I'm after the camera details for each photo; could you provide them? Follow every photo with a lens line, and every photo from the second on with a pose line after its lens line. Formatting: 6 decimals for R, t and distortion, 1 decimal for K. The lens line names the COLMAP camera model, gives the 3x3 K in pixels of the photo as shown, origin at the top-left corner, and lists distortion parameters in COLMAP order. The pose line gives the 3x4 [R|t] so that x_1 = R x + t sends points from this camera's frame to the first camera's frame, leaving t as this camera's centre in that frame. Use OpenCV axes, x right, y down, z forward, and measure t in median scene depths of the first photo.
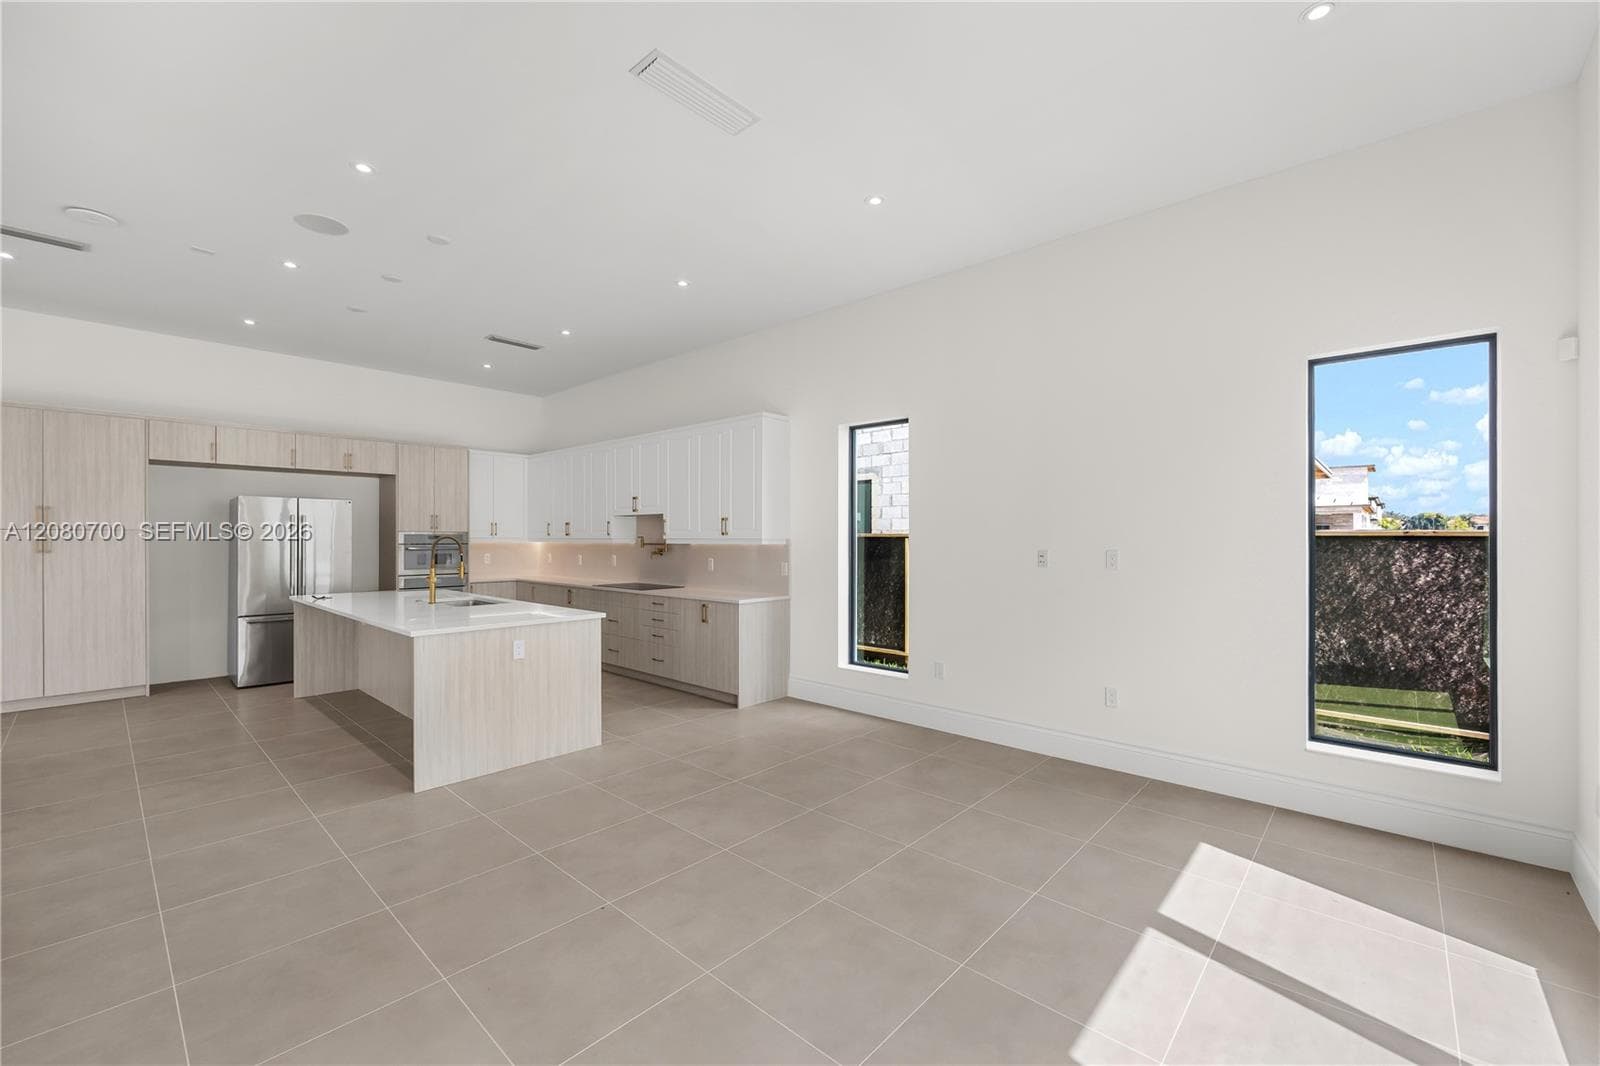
lens RADIAL K [[638.0, 0, 800.0], [0, 638.0, 533.0], [0, 0, 1]] dist [0.000512, 0.000046]
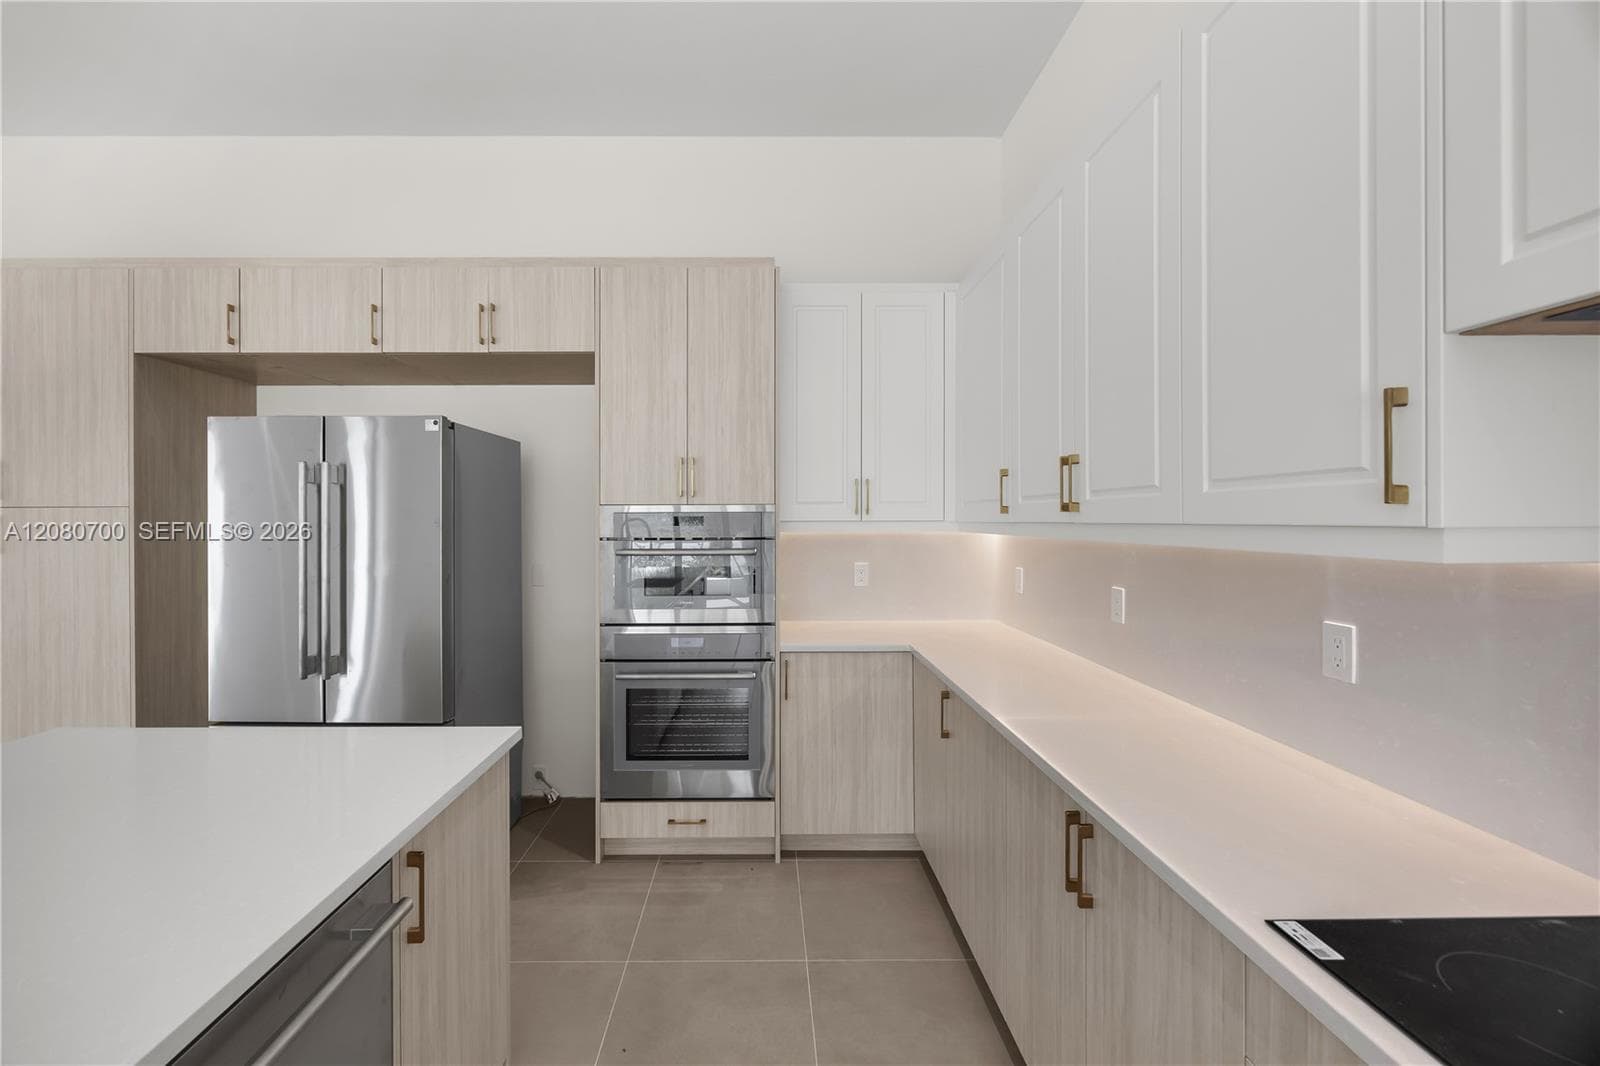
lens RADIAL K [[608.6, 0, 794.8], [0, 608.6, 523.0], [0, 0, 1]] dist [-0.000662, -0.000148]
pose [[0.704408, 0.002340, -0.709792, -0.276642], [0.005313, 0.999949, 0.008570, 0.005894], [0.709776, -0.009808, 0.704360, 0.771044]]
